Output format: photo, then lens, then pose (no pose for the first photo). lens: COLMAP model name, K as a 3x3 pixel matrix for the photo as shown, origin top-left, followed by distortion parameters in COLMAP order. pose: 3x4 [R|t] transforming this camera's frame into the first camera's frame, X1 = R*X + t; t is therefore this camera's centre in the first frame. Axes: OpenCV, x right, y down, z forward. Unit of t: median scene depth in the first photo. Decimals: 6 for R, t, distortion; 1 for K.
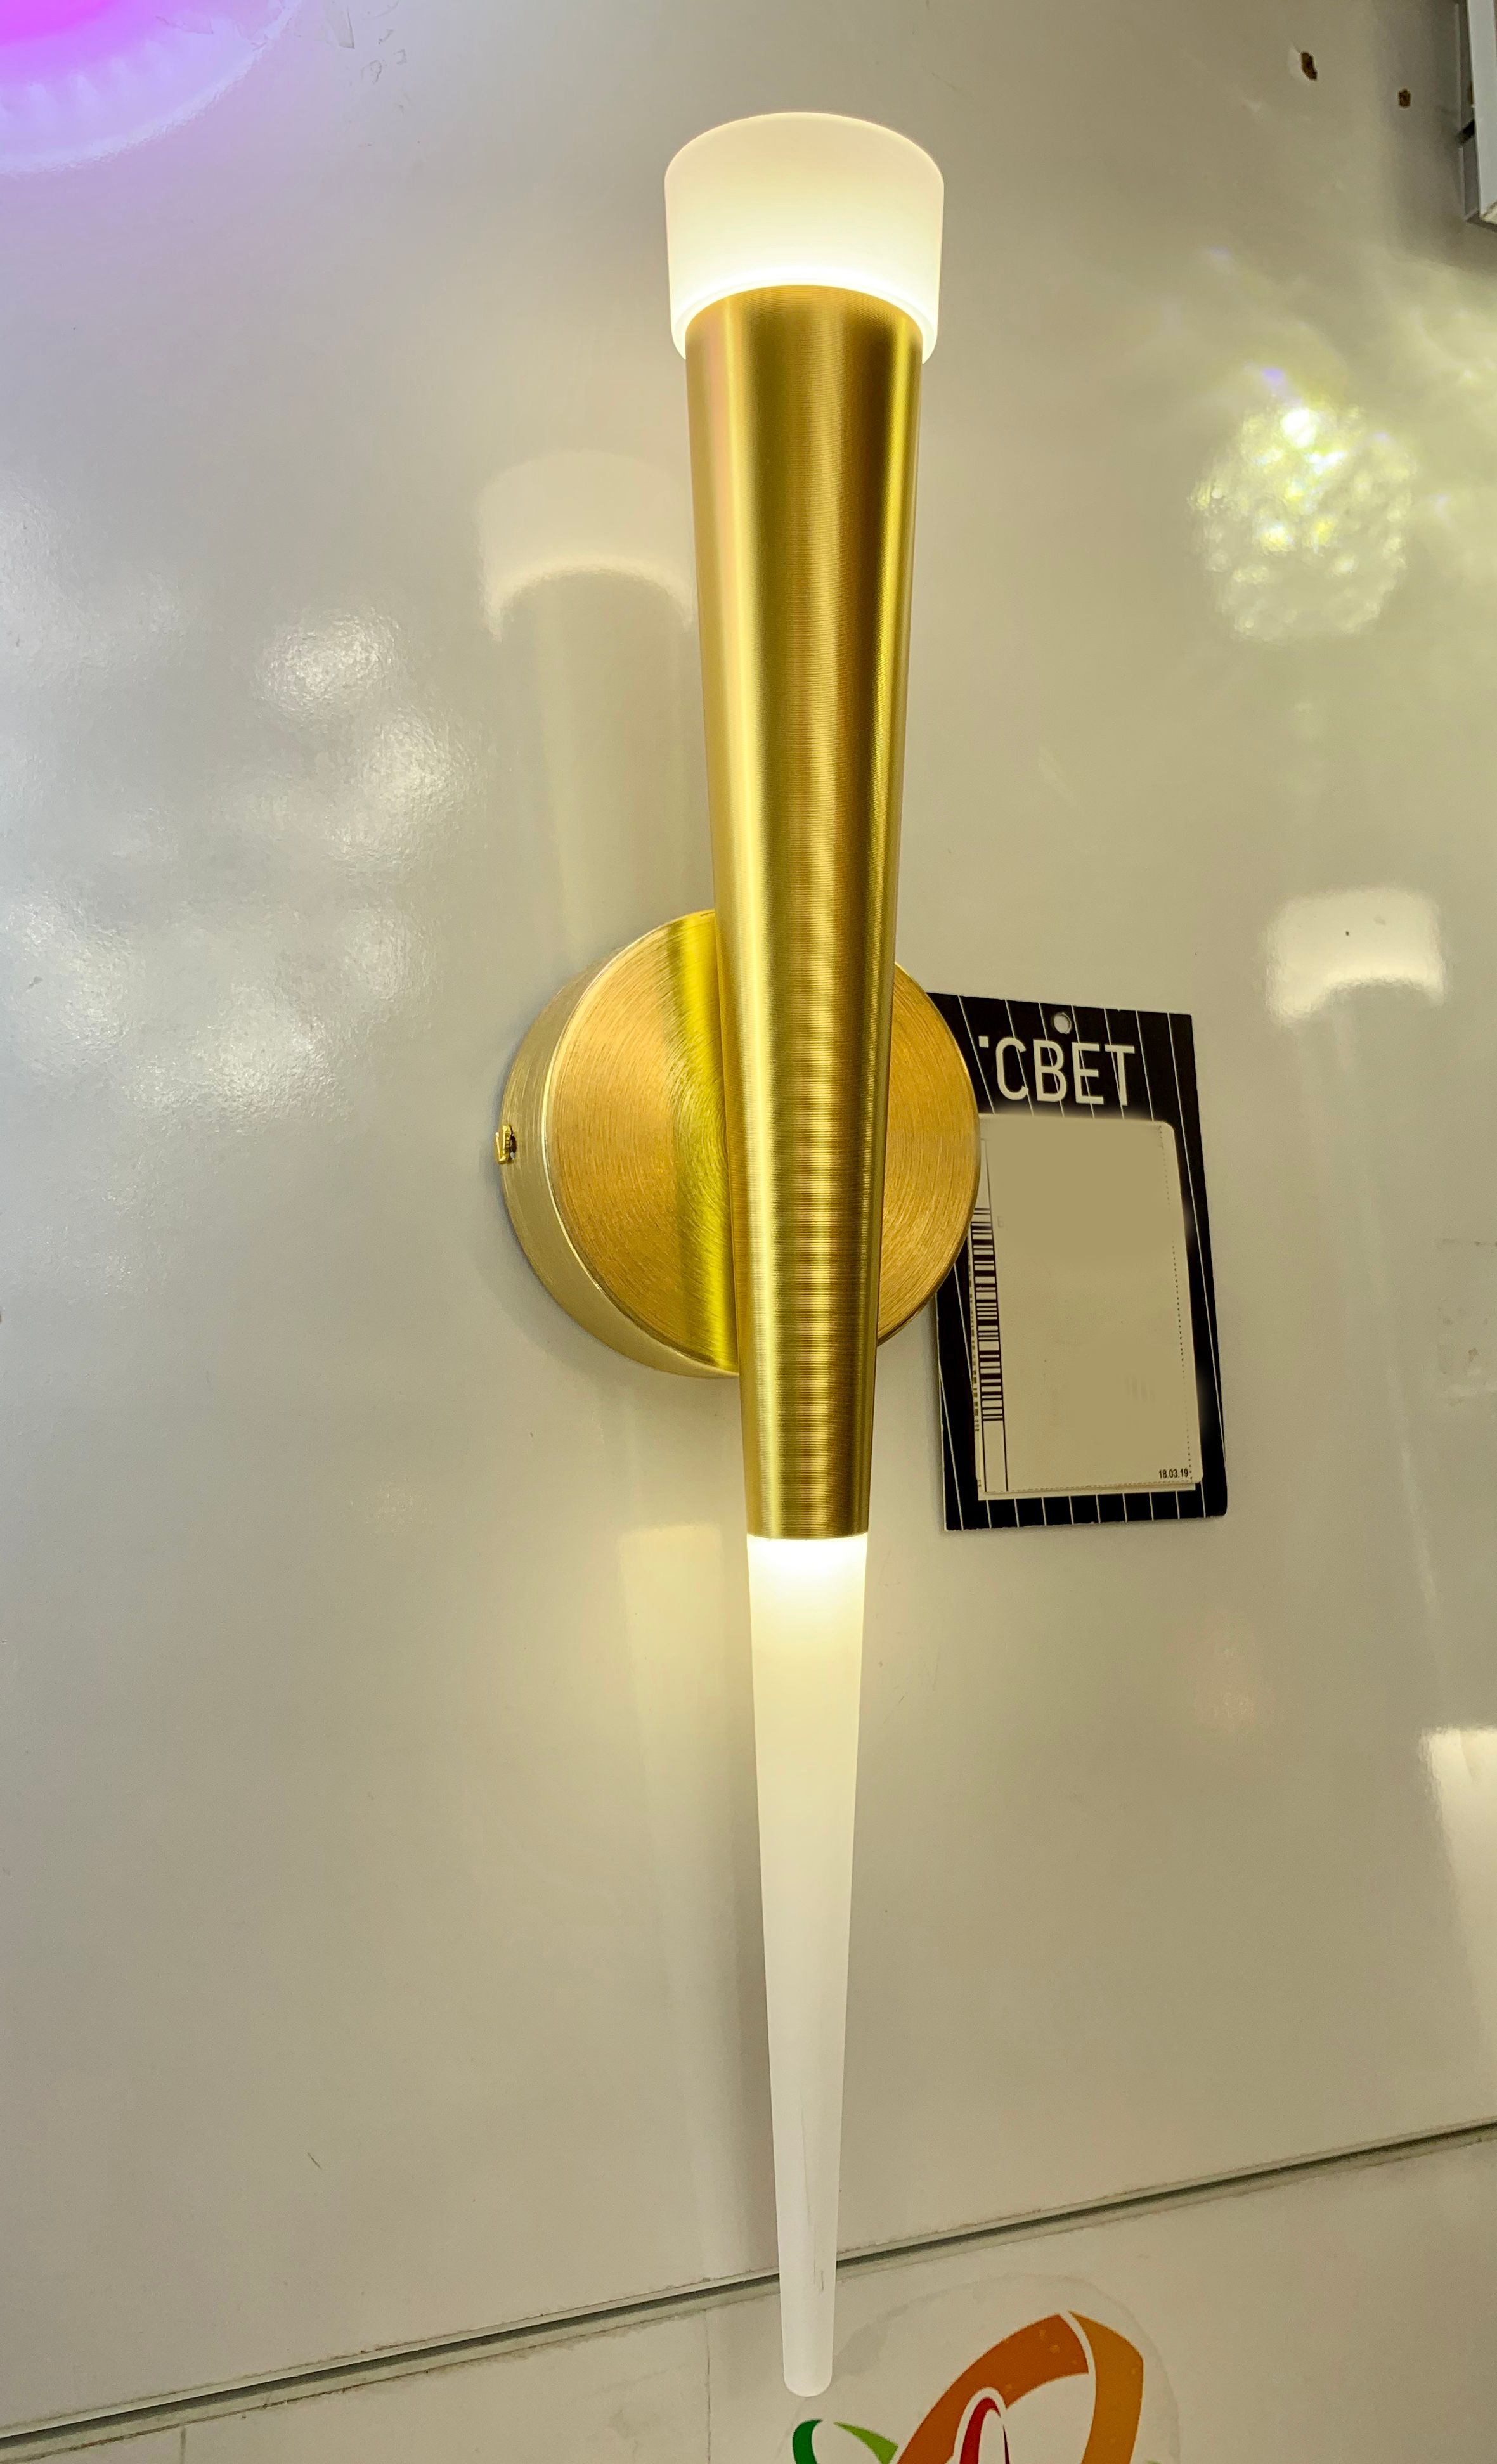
lens RADIAL K [[1850.7, 0, 748.5], [0, 1850.7, 1232.0], [0, 0, 1]] dist [0.051014, -0.077516]
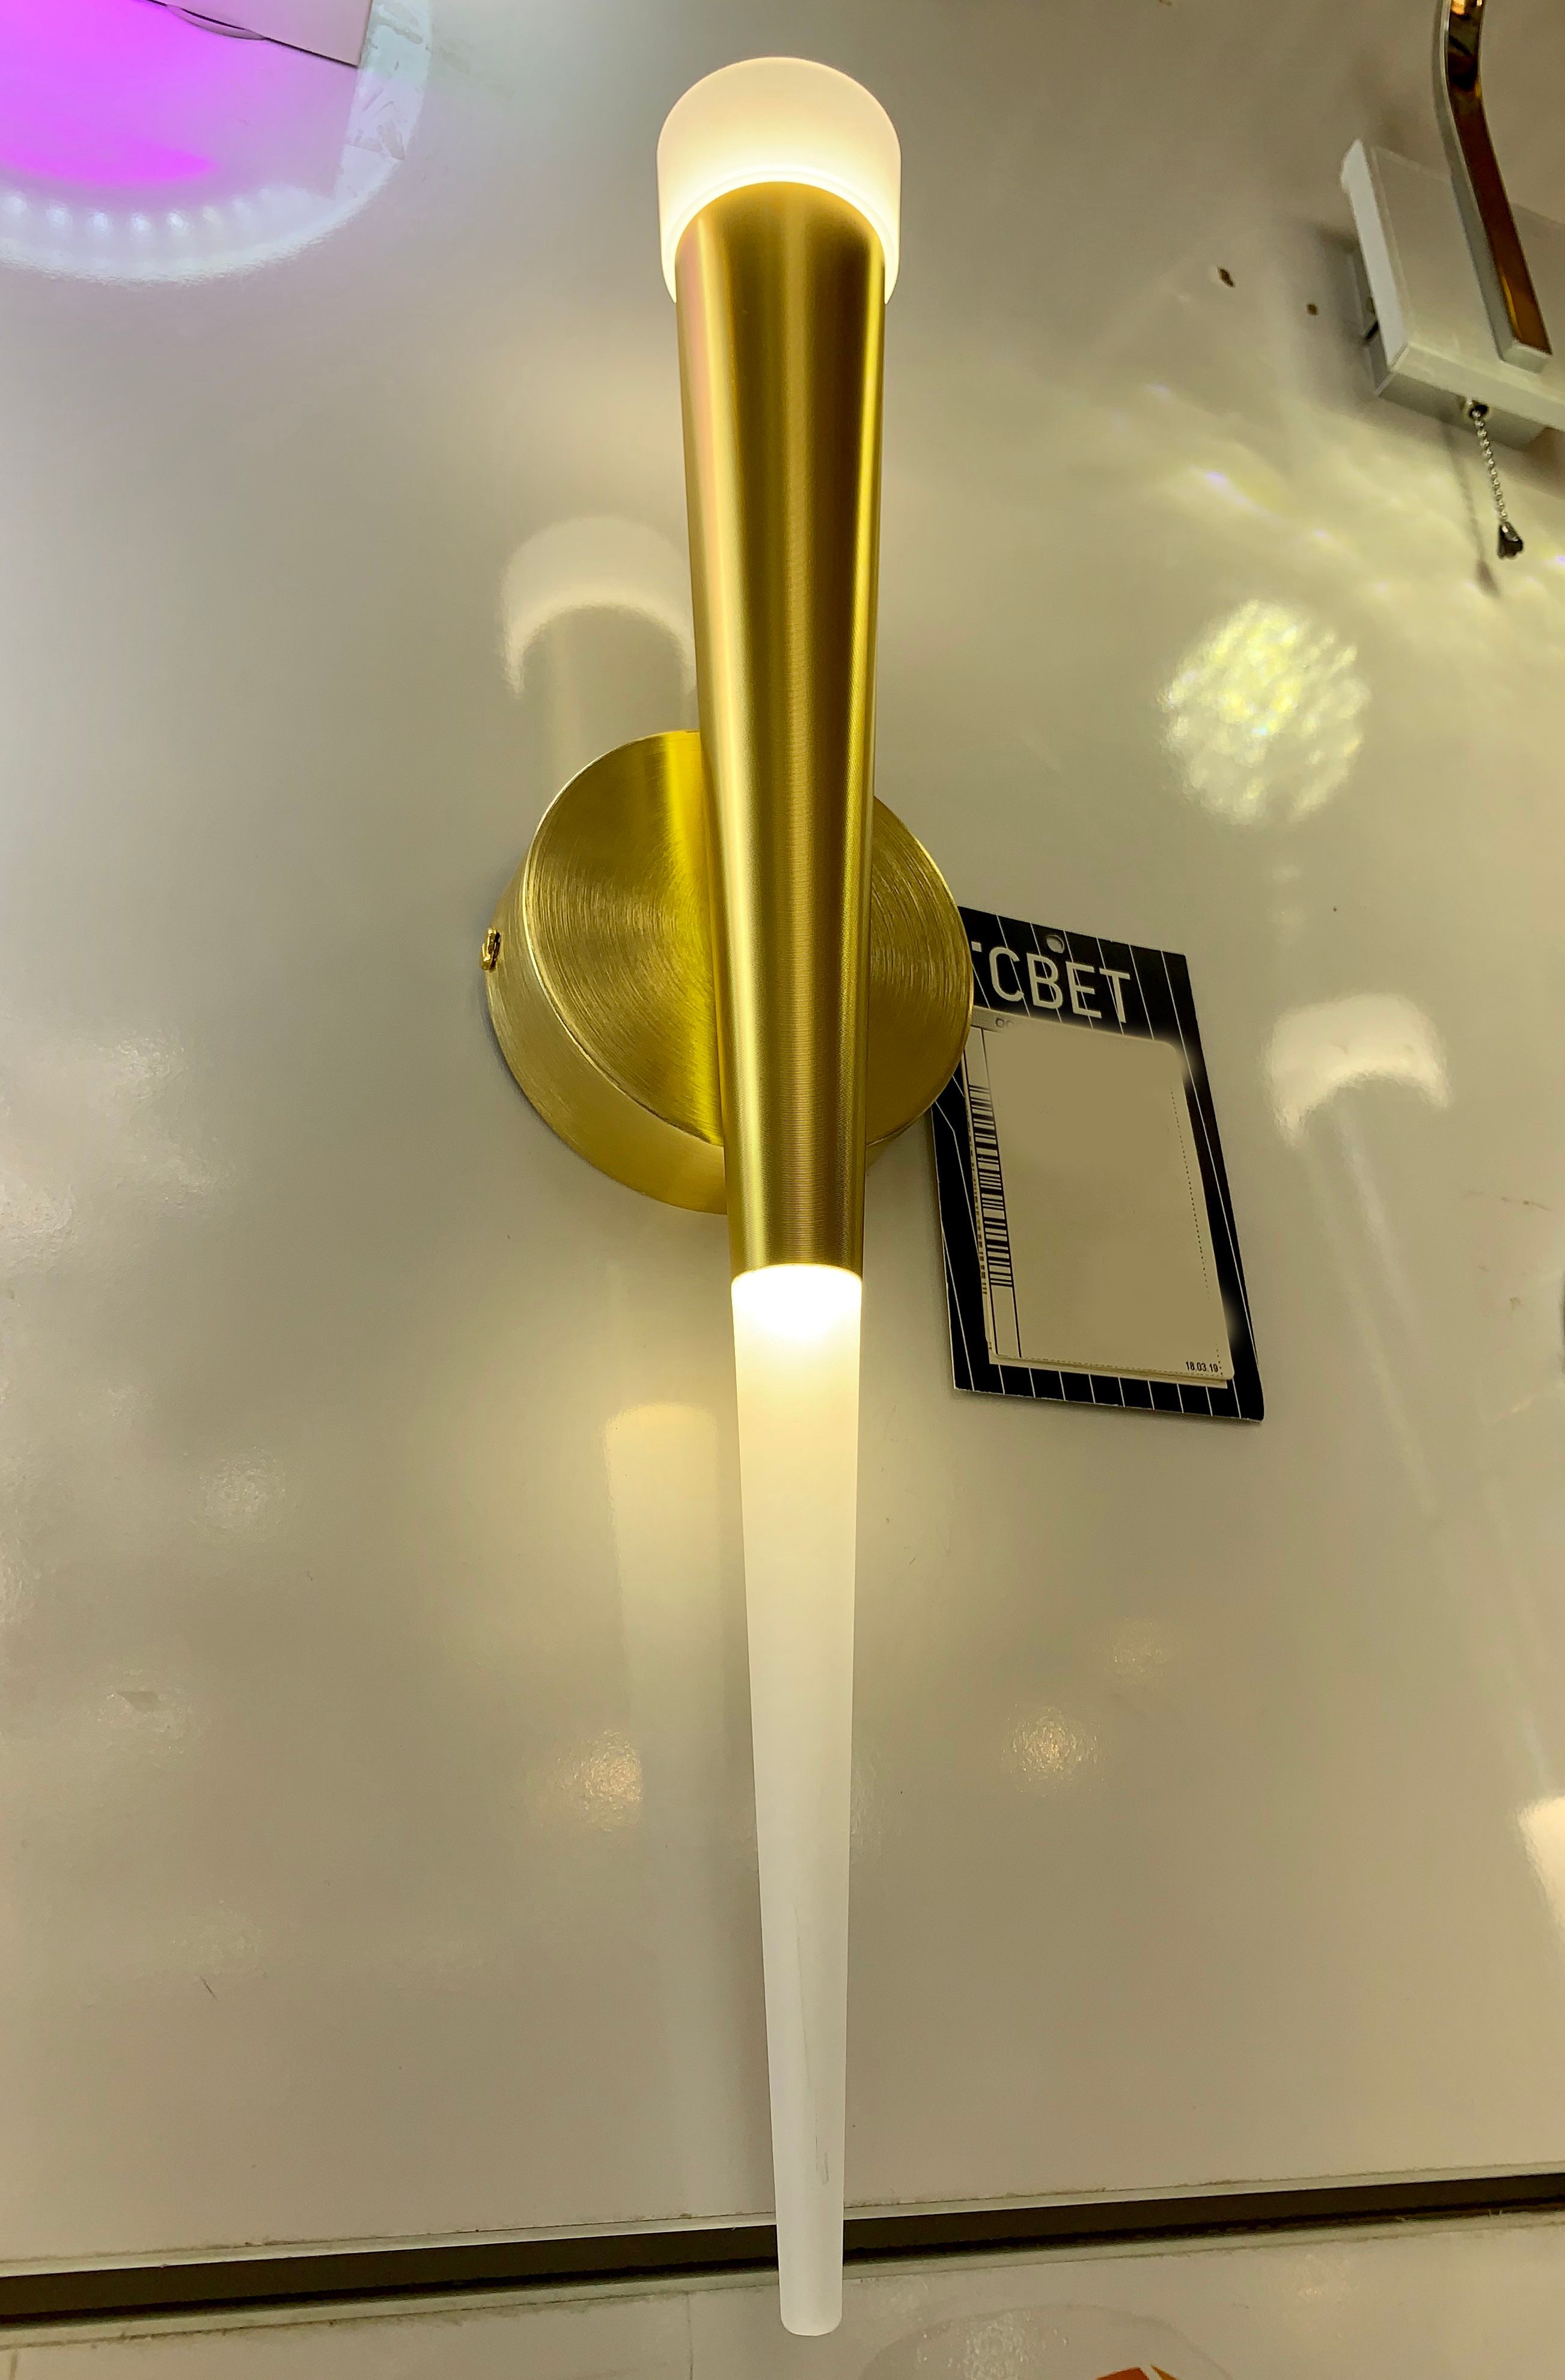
lens RADIAL K [[1801.0, 0, 728.3], [0, 1801.0, 1189.5], [0, 0, 1]] dist [0.004198, 0.002531]
pose [[0.999224, -0.014731, -0.036516, 0.026076], [0.002858, 0.952067, -0.305876, 0.319458], [0.039272, 0.305534, 0.951371, 0.104608]]
